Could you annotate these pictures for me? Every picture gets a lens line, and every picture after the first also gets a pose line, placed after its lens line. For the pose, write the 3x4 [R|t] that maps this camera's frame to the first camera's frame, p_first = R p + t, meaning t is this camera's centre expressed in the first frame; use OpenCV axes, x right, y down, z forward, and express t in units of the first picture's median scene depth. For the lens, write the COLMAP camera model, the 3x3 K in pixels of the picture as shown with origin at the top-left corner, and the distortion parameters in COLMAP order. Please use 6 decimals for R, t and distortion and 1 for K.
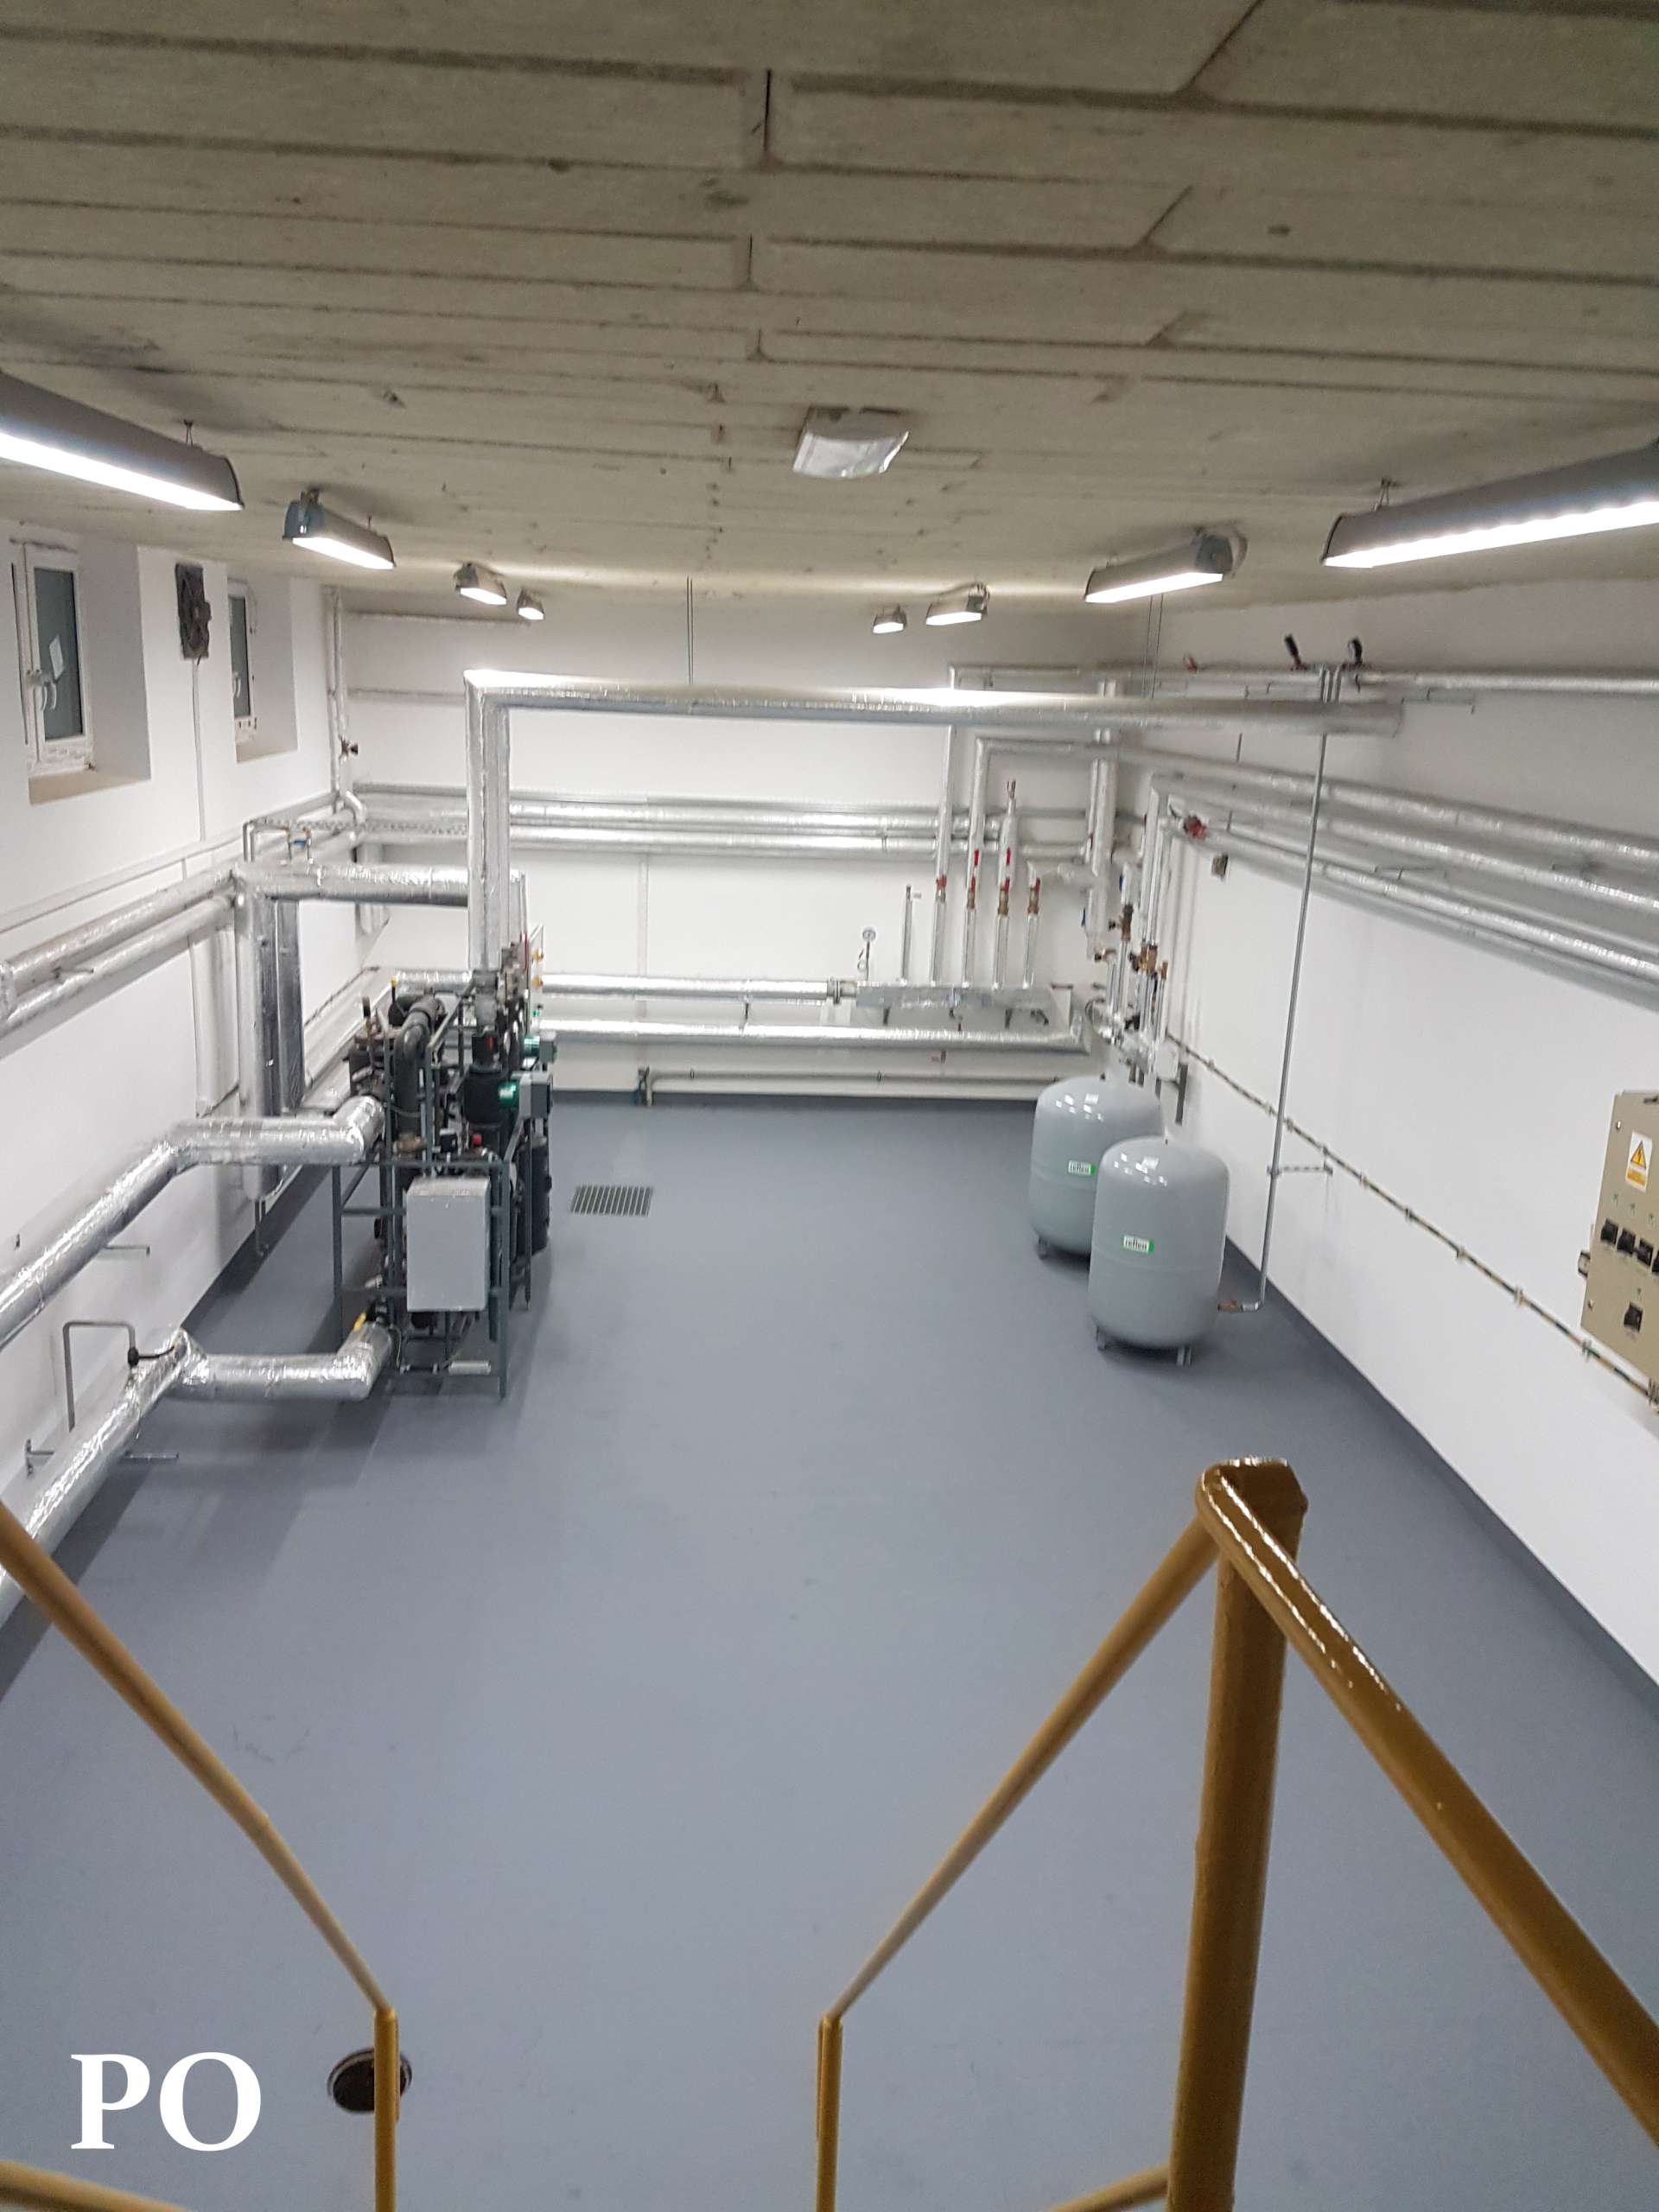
lens RADIAL K [[1700.7, 0, 838.1], [0, 1700.7, 1109.3], [0, 0, 1]] dist [0.005577, -0.028913]
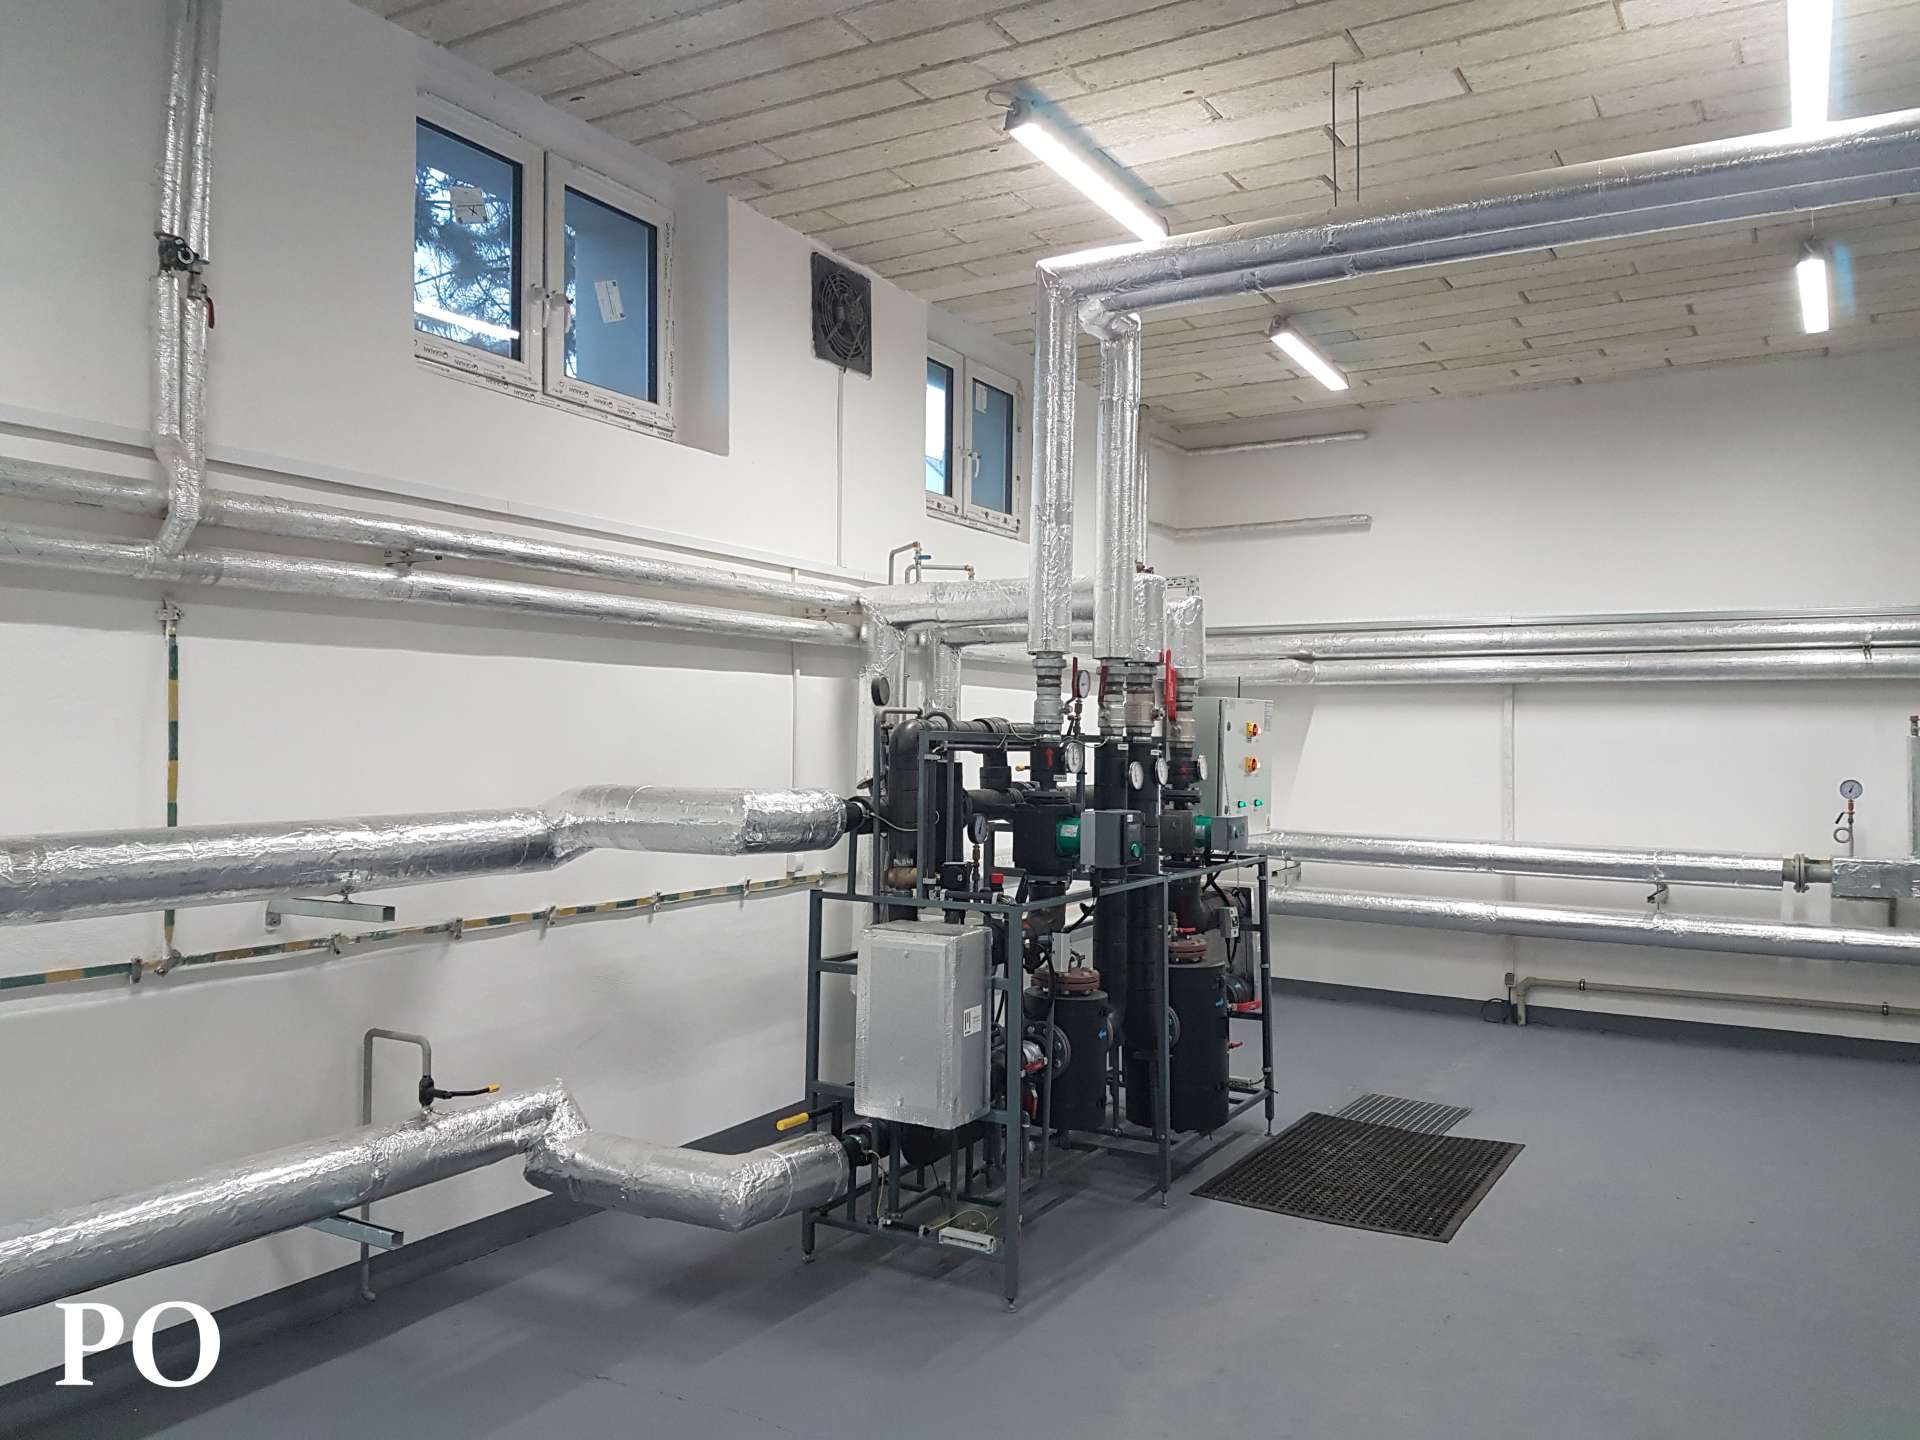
lens RADIAL K [[1476.2, 0, 956.5], [0, 1476.2, 714.1], [0, 0, 1]] dist [0.005577, -0.028913]
pose [[0.805851, -0.046992, -0.590251, 0.080383], [-0.130915, 0.958036, -0.255006, 0.067520], [0.577465, 0.282770, 0.765882, 0.331028]]
